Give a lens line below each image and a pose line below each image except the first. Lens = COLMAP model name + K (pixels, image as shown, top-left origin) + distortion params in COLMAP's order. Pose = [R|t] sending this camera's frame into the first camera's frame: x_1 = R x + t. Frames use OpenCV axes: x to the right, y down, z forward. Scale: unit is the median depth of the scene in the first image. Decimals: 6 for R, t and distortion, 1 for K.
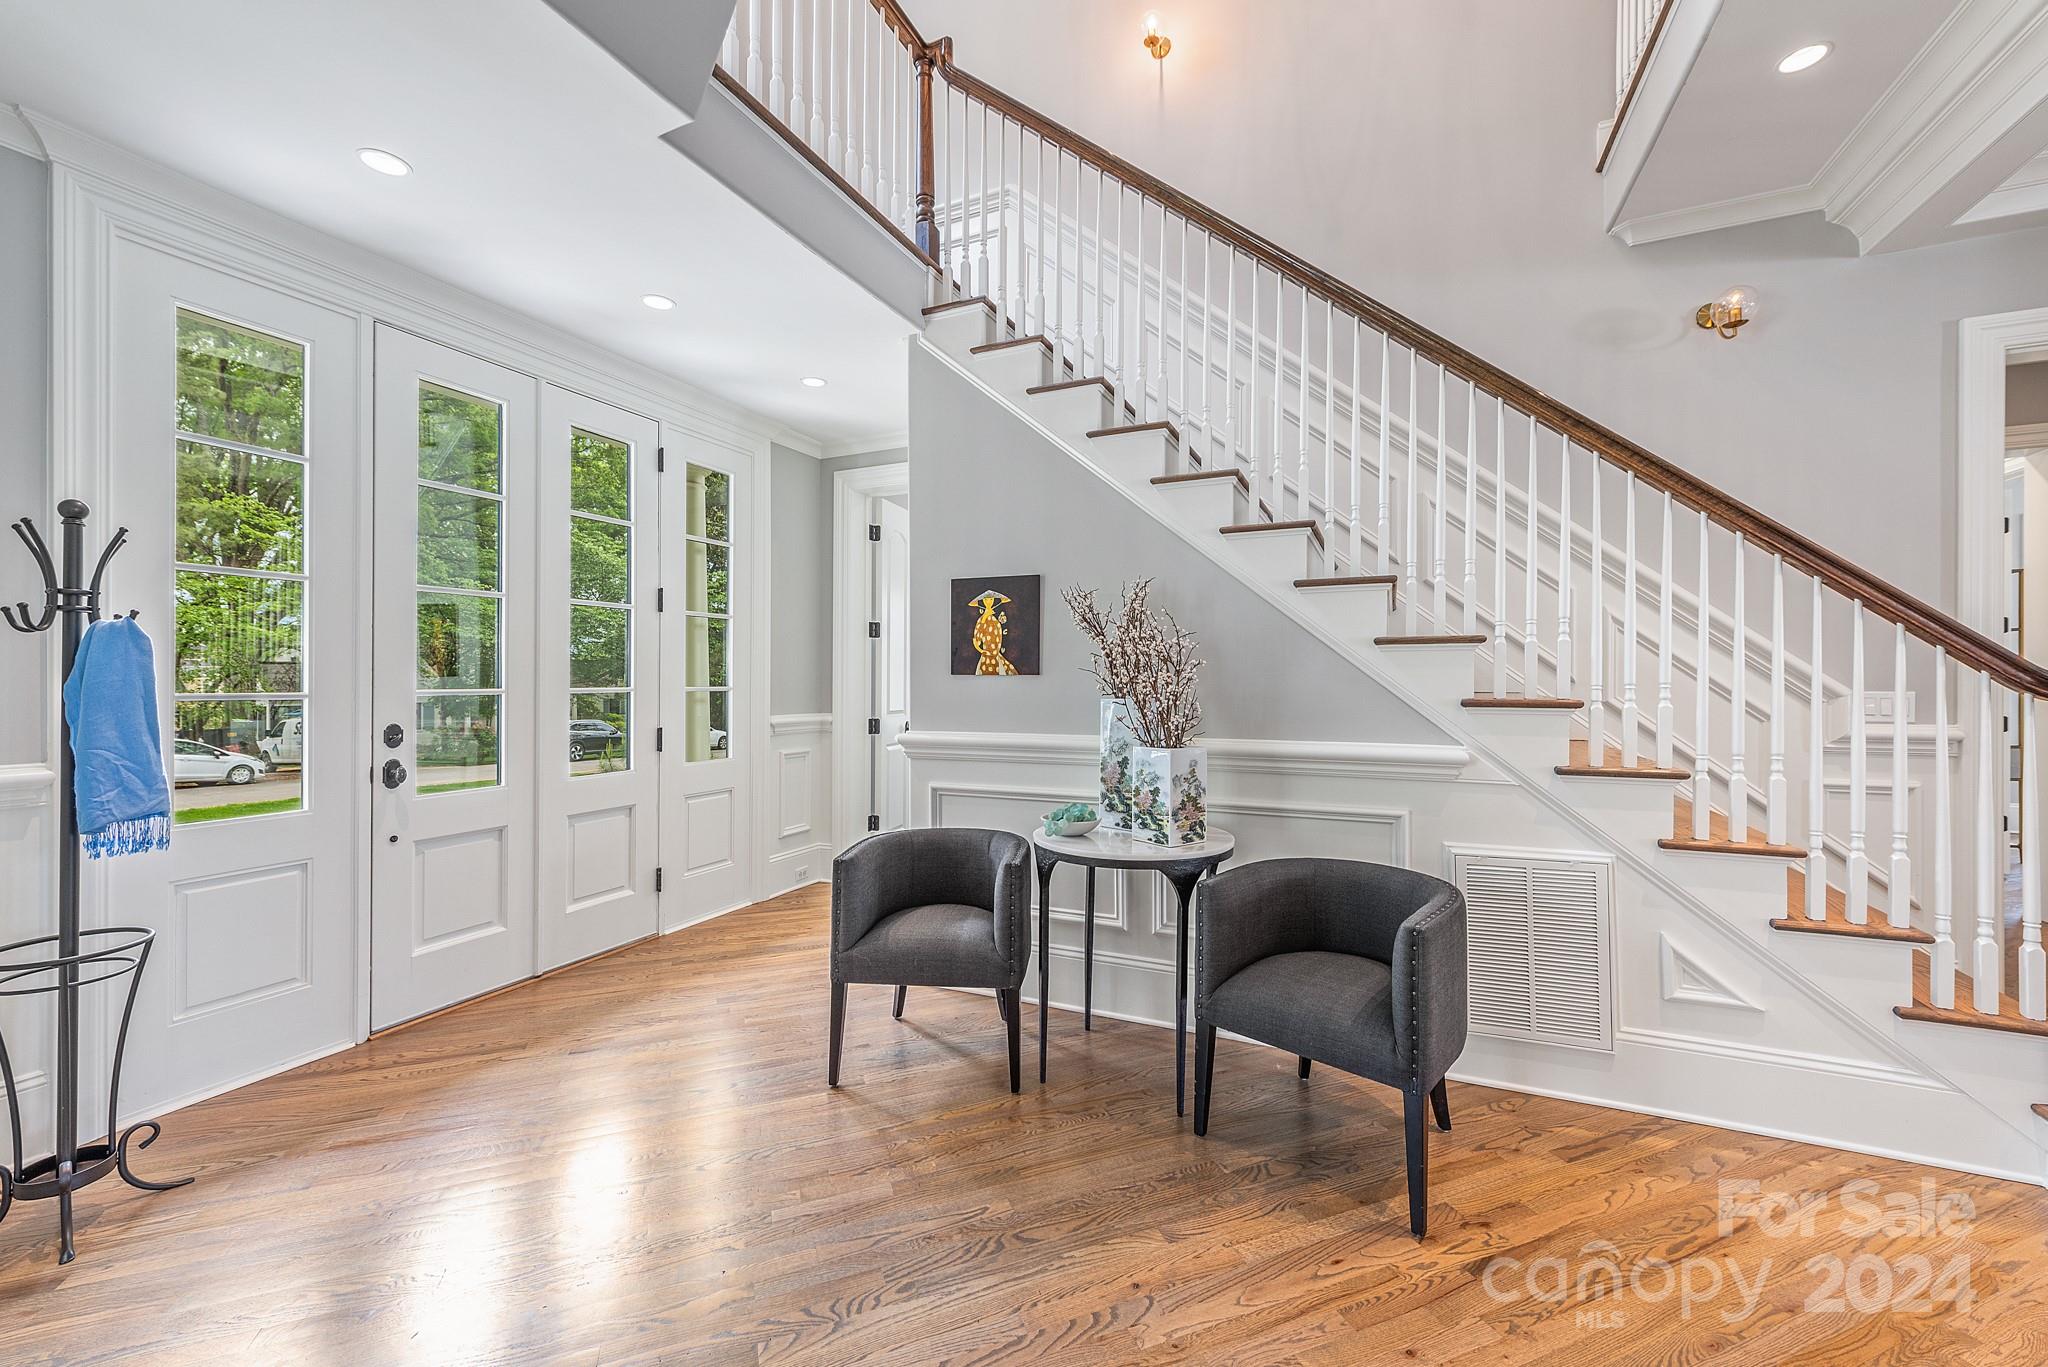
lens RADIAL K [[798.2, 0, 1024.1], [0, 798.2, 681.4], [0, 0, 1]] dist [0.011190, -0.002227]
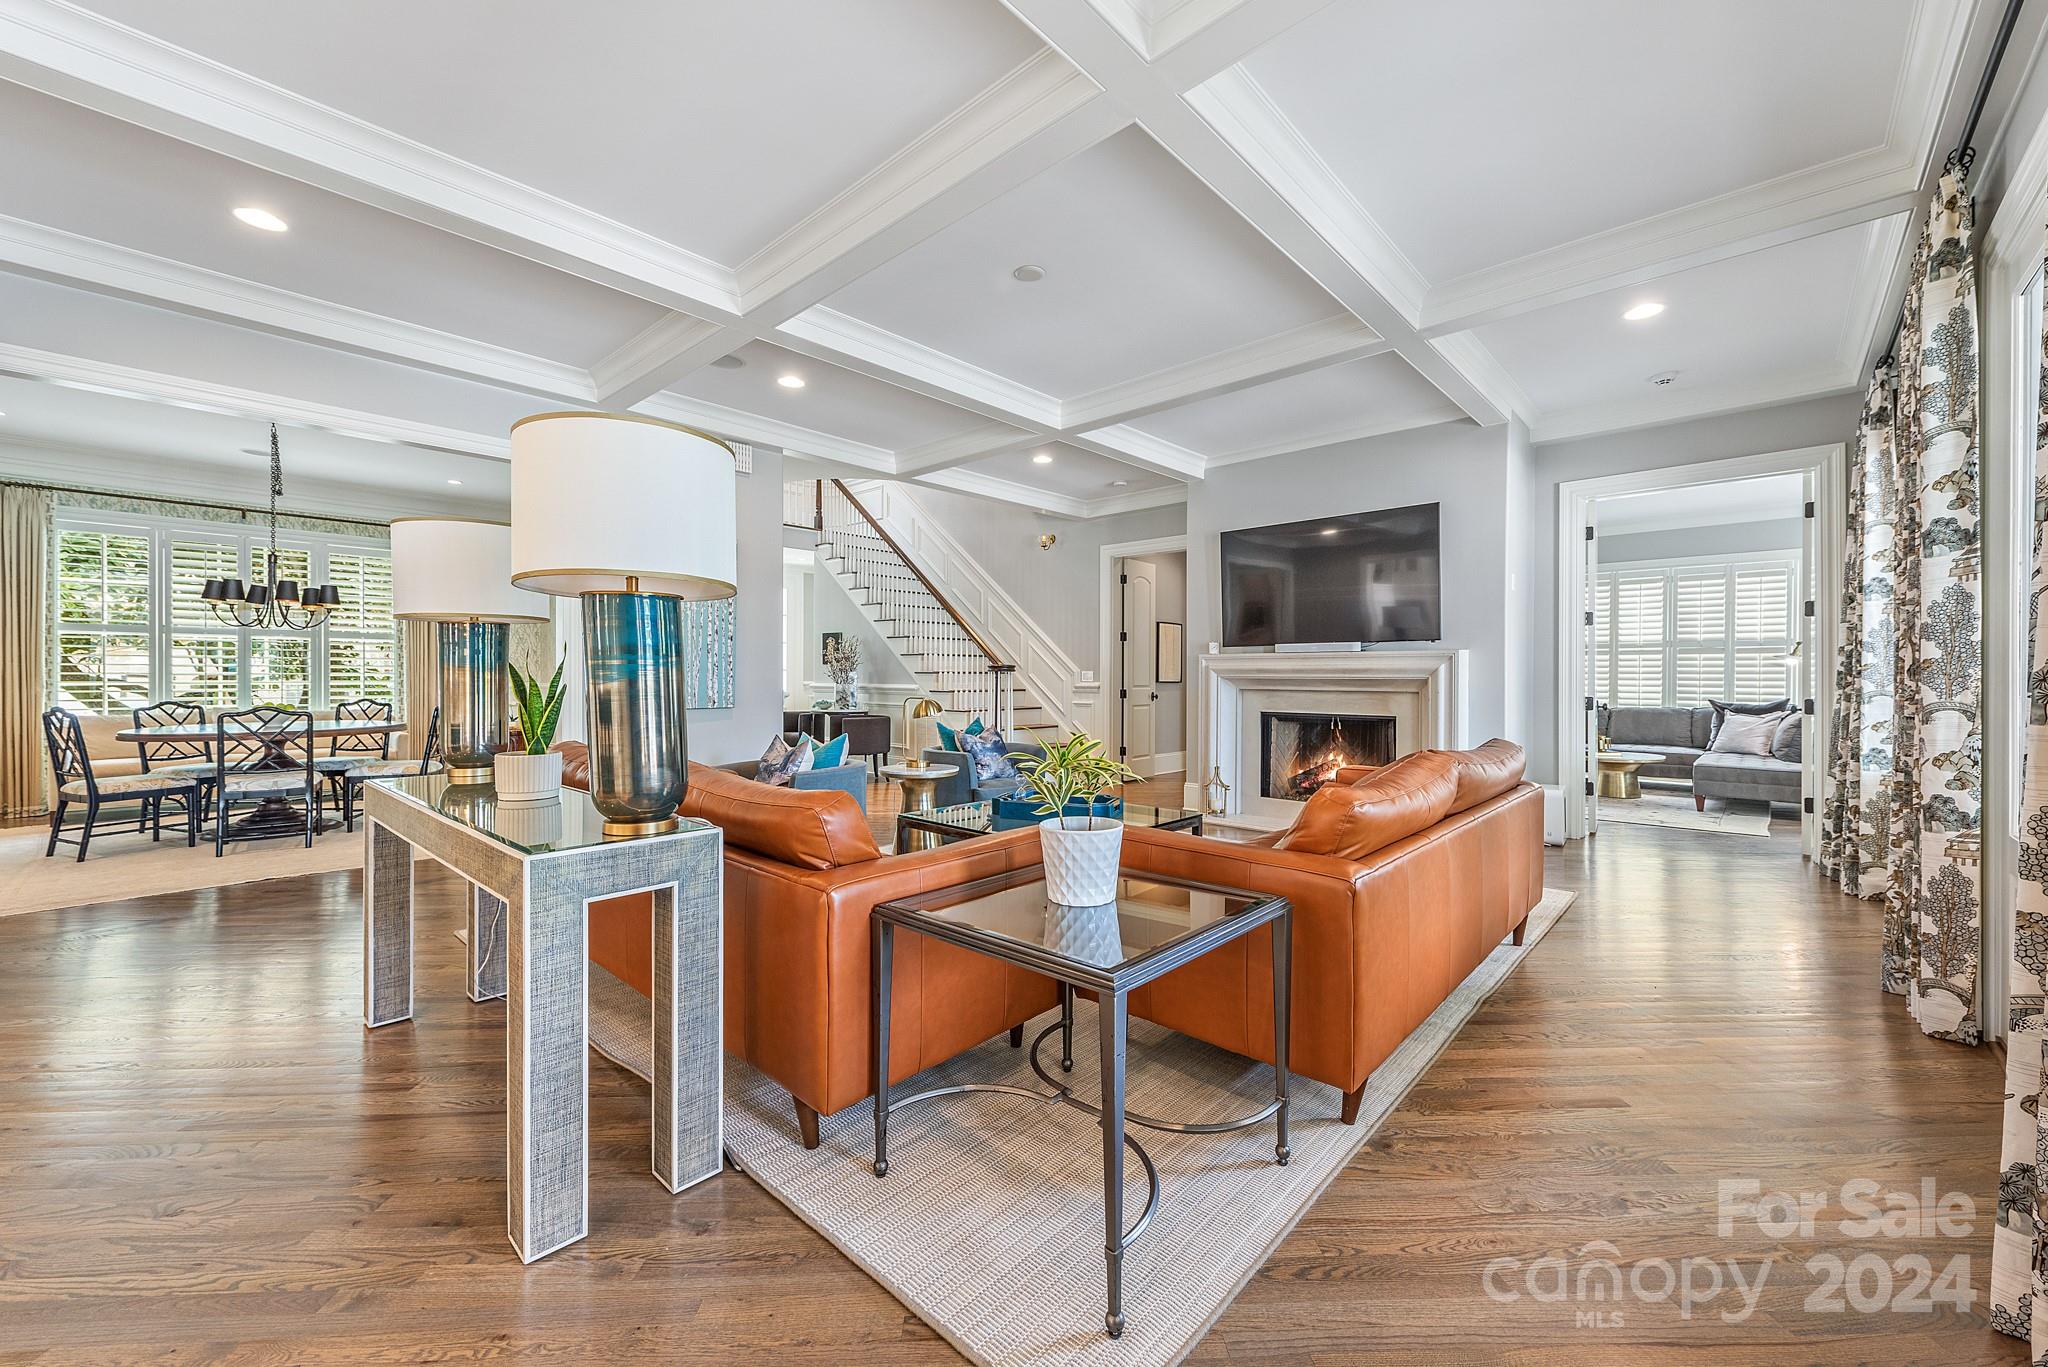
lens RADIAL K [[798.2, 0, 1037.2], [0, 798.2, 677.9], [0, 0, 1]] dist [0.011190, -0.002227]
pose [[0.952292, 0.012538, -0.304931, 1.645461], [-0.010359, 0.999908, 0.008764, 0.008948], [0.305013, -0.005187, 0.952334, -1.687497]]
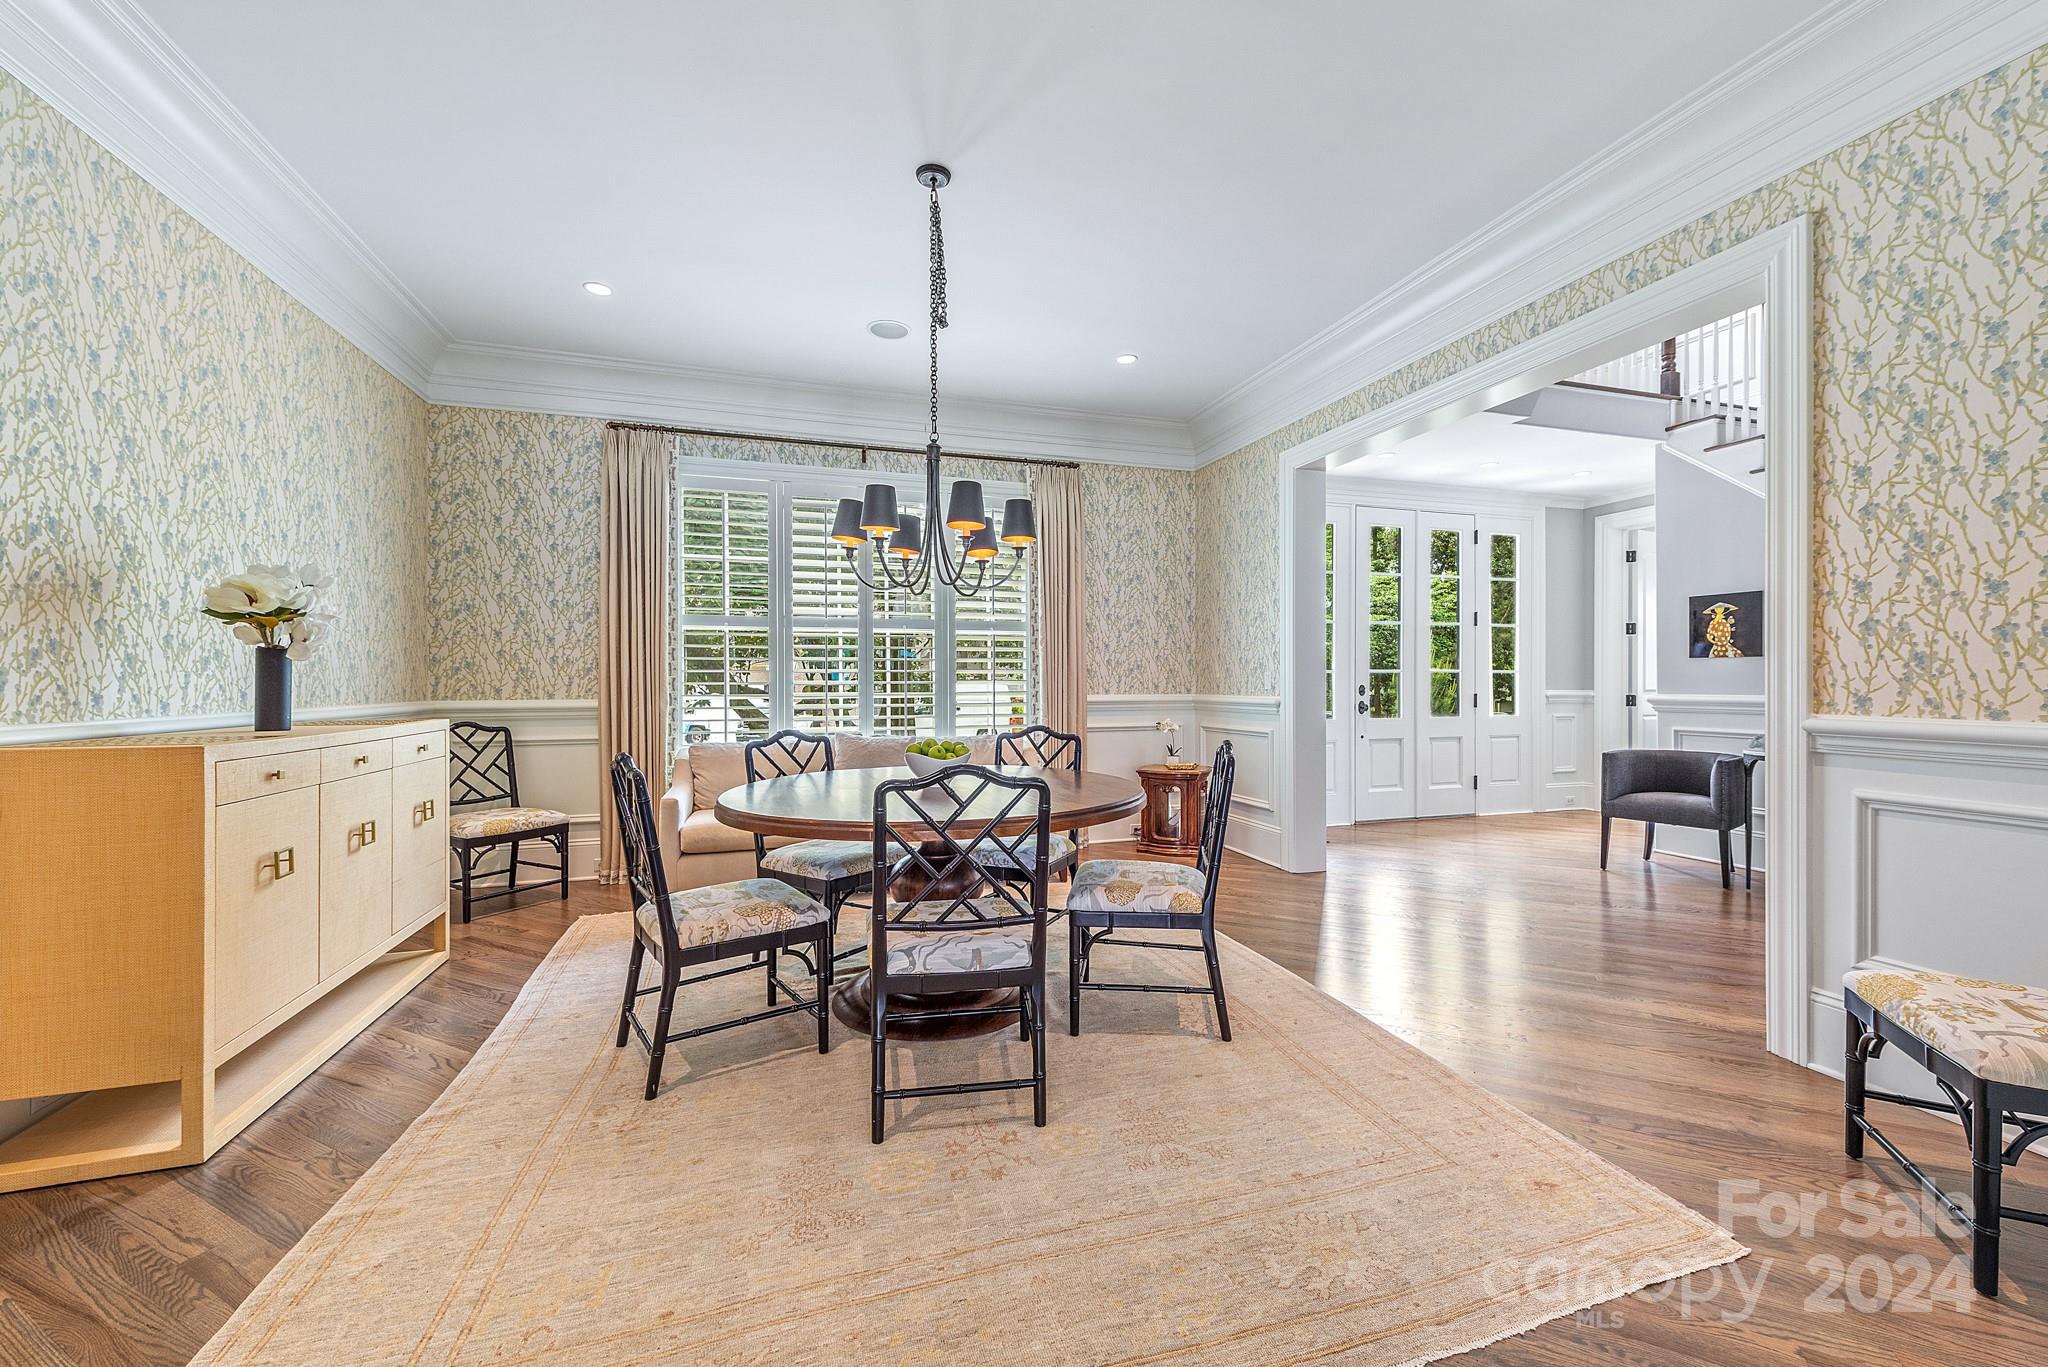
lens RADIAL K [[798.2, 0, 1035.4], [0, 798.2, 676.1], [0, 0, 1]] dist [0.011190, -0.002227]
pose [[0.674875, -0.005327, -0.737913, 0.206674], [0.001429, 0.999982, -0.005911, 0.035143], [0.737930, 0.002935, 0.674870, -1.016657]]
